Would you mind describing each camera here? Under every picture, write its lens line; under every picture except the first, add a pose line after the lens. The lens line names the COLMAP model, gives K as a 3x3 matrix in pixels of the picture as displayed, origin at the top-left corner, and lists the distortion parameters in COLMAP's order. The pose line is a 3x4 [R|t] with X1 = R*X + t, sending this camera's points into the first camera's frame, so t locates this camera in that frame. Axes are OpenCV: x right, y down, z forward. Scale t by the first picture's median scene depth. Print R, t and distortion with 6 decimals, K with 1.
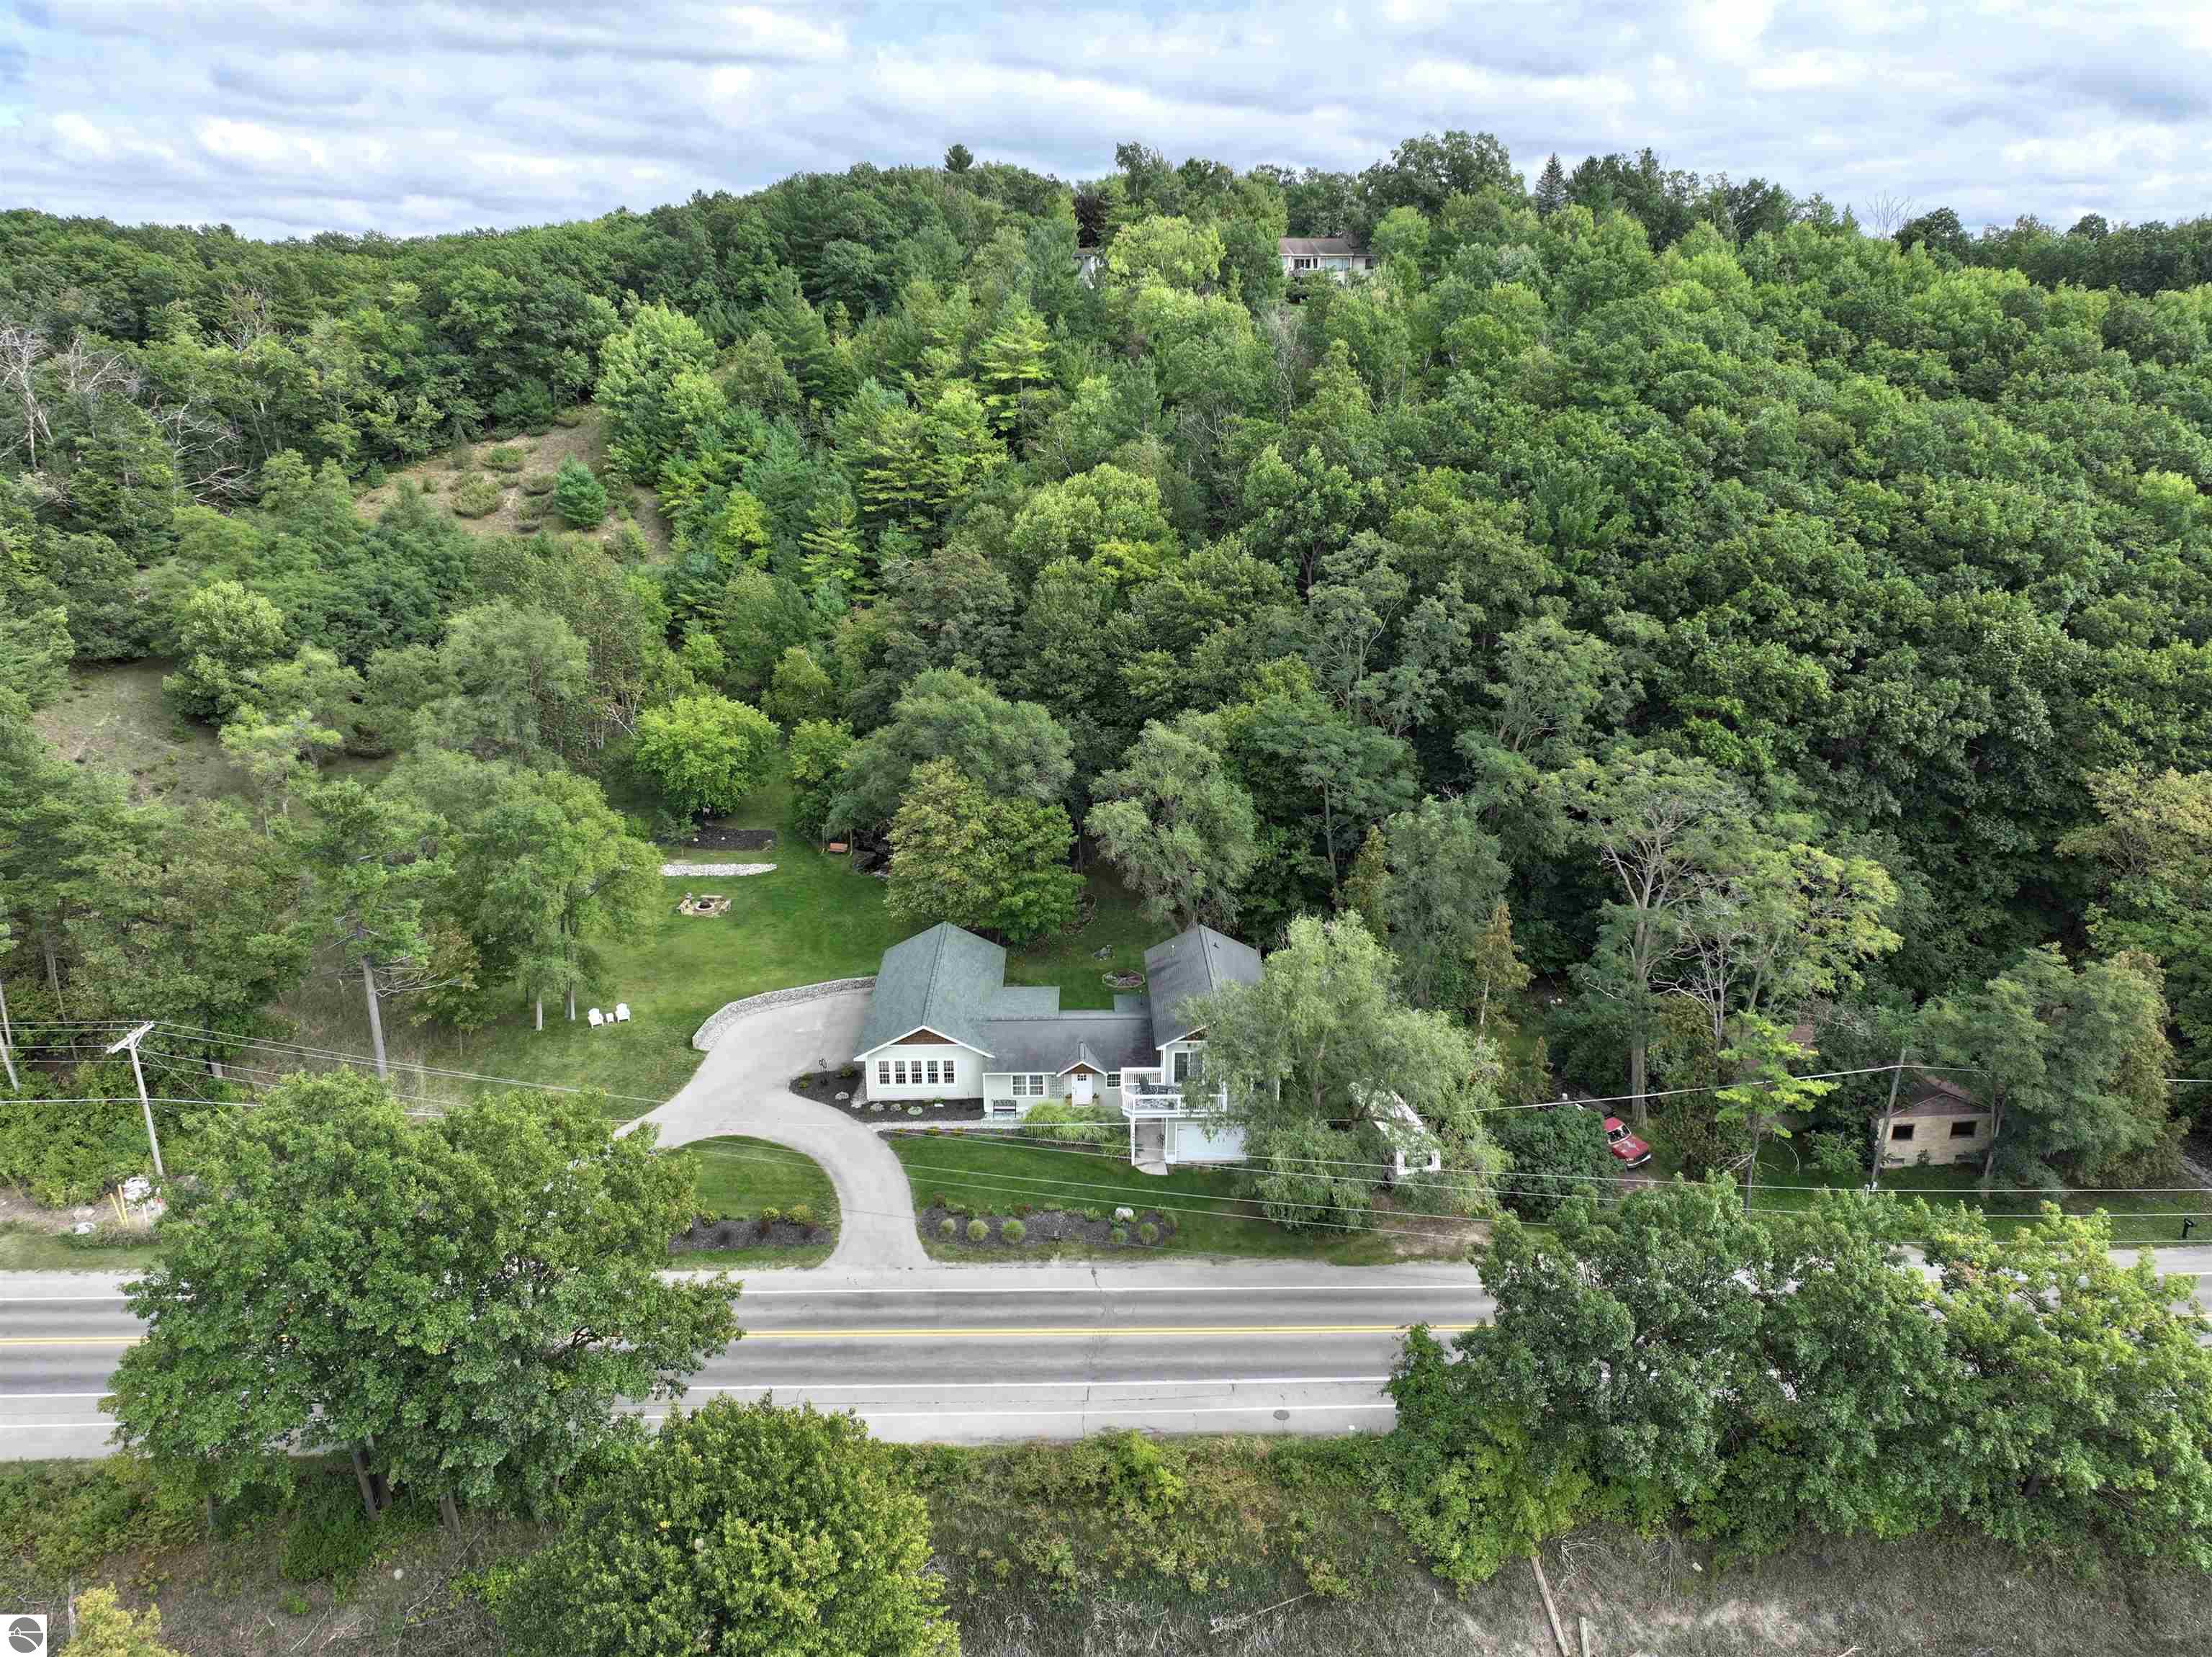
lens RADIAL K [[1545.9, 0, 1106.0], [0, 1545.9, 828.5], [0, 0, 1]] dist [-0.009623, 0.026925]
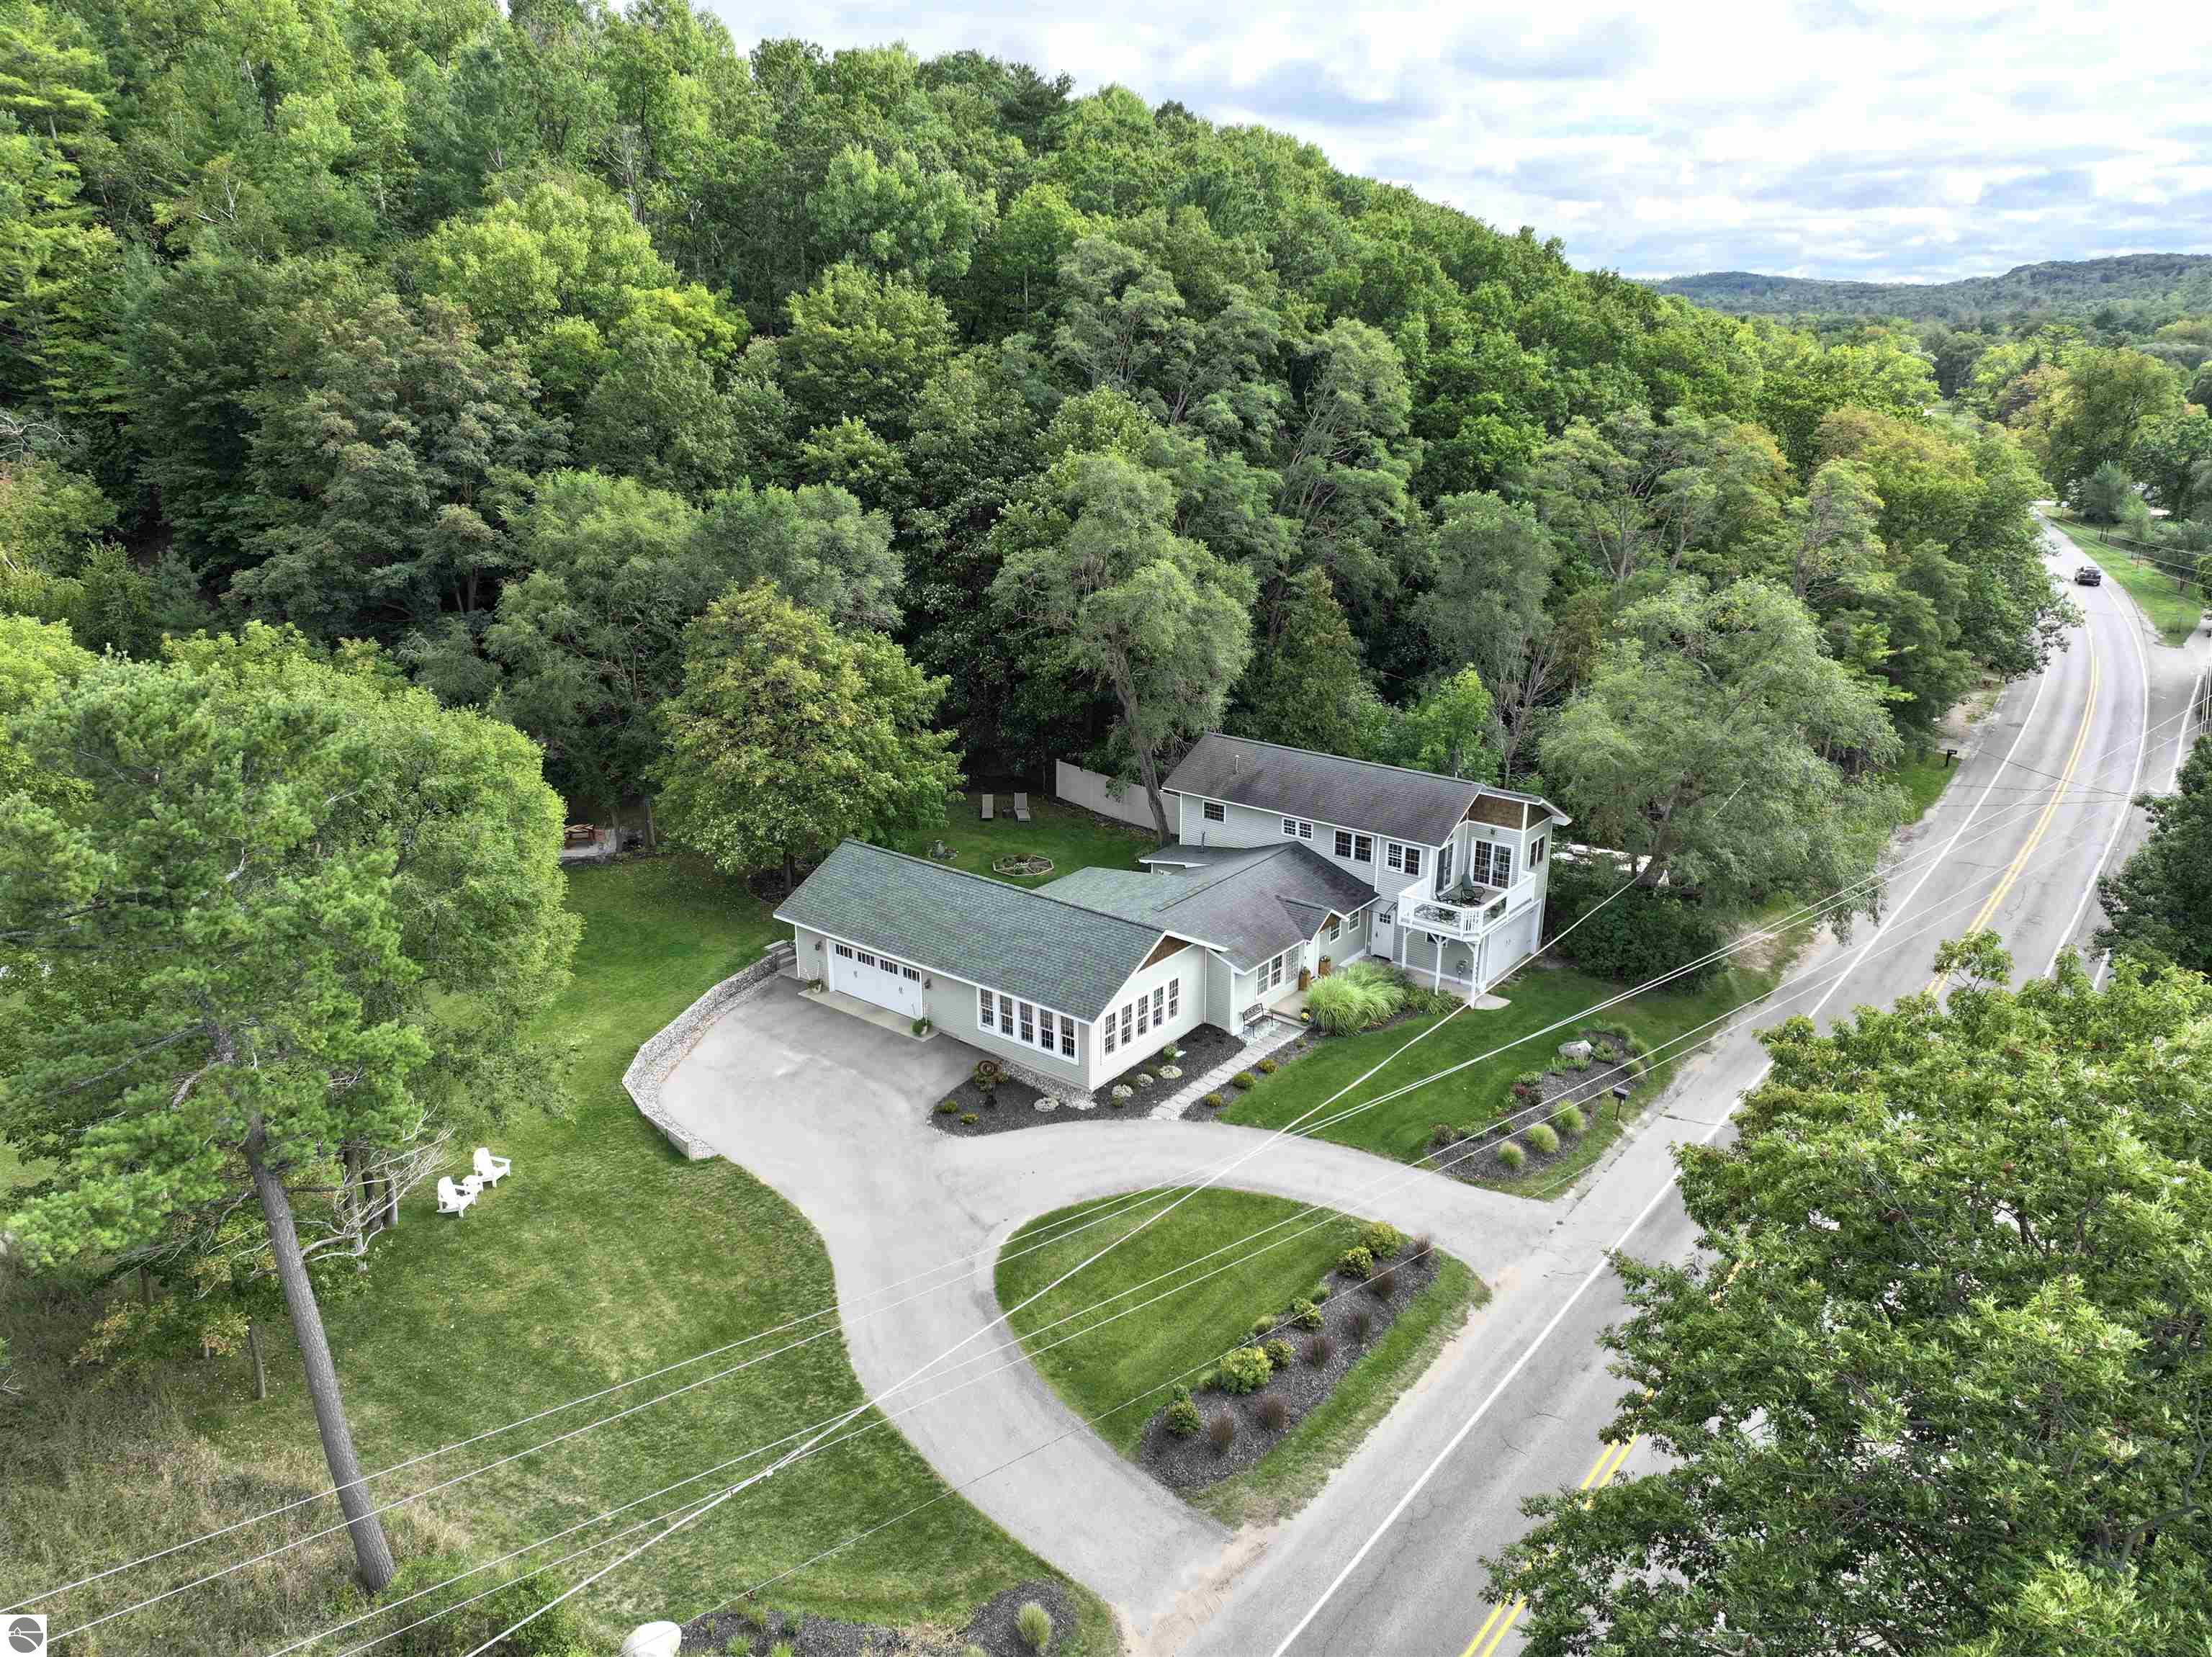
lens RADIAL K [[1541.2, 0, 1106.0], [0, 1541.2, 828.5], [0, 0, 1]] dist [-0.000443, 0.023560]
pose [[0.636604, -0.241238, 0.732489, -0.480318], [0.237902, 0.964922, 0.111028, 0.013045], [-0.733579, 0.103580, 0.671665, 0.508409]]
